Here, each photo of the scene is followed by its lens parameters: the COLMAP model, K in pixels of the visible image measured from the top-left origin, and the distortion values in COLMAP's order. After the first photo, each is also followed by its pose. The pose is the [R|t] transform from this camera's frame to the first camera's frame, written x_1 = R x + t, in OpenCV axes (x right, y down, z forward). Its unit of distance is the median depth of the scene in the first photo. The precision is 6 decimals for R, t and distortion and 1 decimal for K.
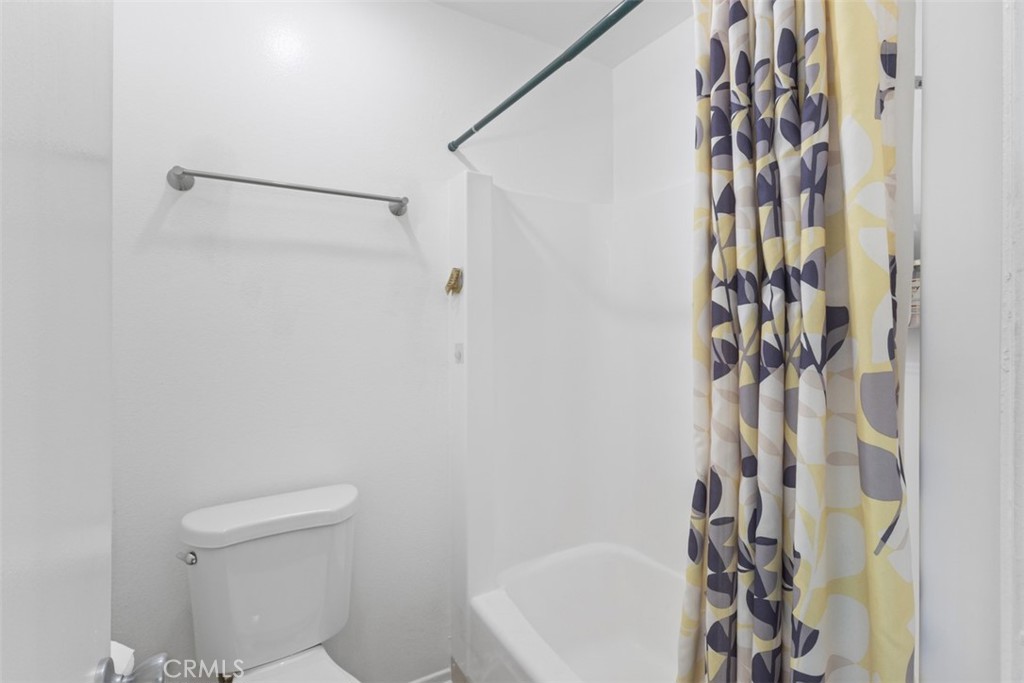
lens RADIAL K [[475.7, 0, 506.9], [0, 475.7, 335.0], [0, 0, 1]] dist [0.002275, 0.001140]
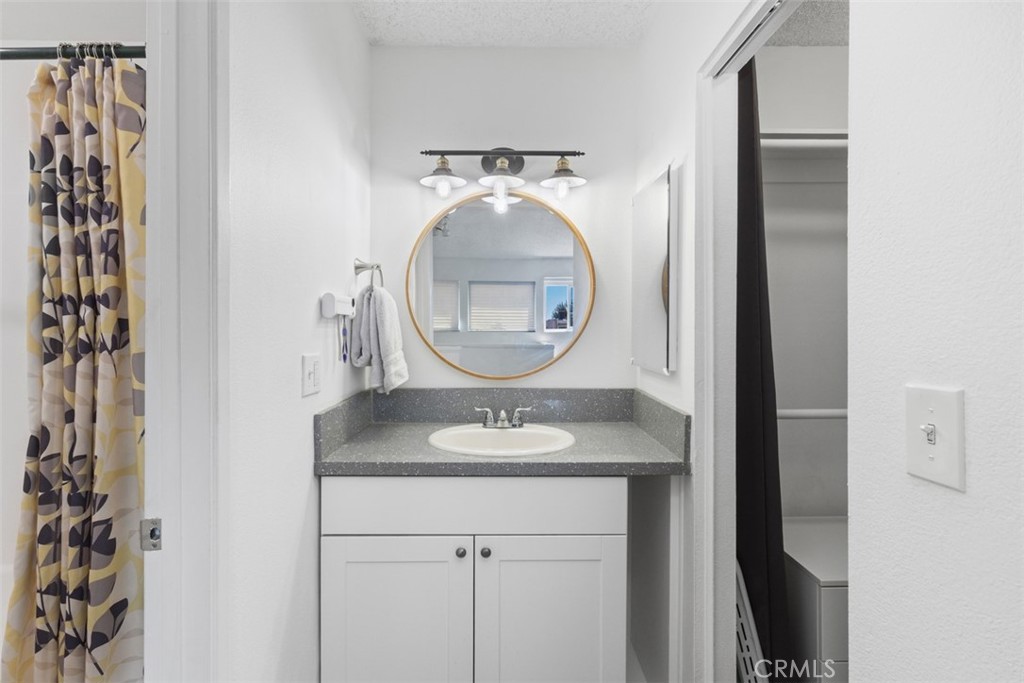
lens RADIAL K [[475.7, 0, 494.9], [0, 475.7, 338.4], [0, 0, 1]] dist [0.002275, 0.001140]
pose [[0.491928, 0.001460, 0.870635, -0.184540], [0.007592, 0.999953, -0.005967, 0.033178], [-0.870603, 0.009545, 0.491894, -1.033689]]
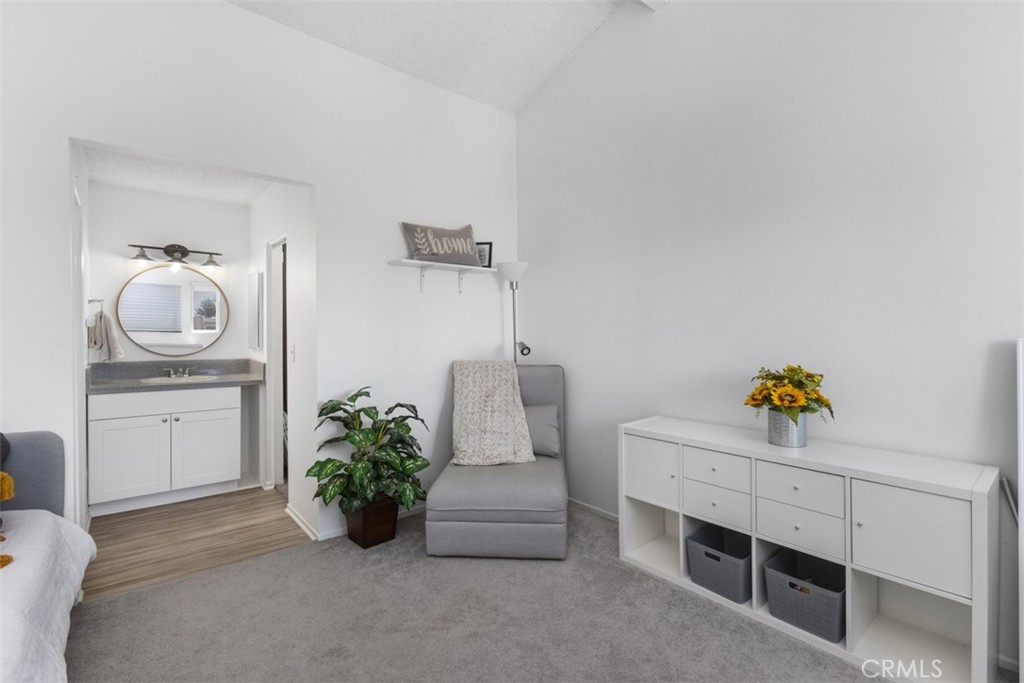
lens RADIAL K [[475.7, 0, 516.8], [0, 475.7, 338.5], [0, 0, 1]] dist [0.002275, 0.001140]
pose [[-0.197079, 0.000412, 0.980387, -4.420312], [0.017711, 0.999838, 0.003141, 0.102674], [-0.980228, 0.017983, -0.197055, -2.683052]]
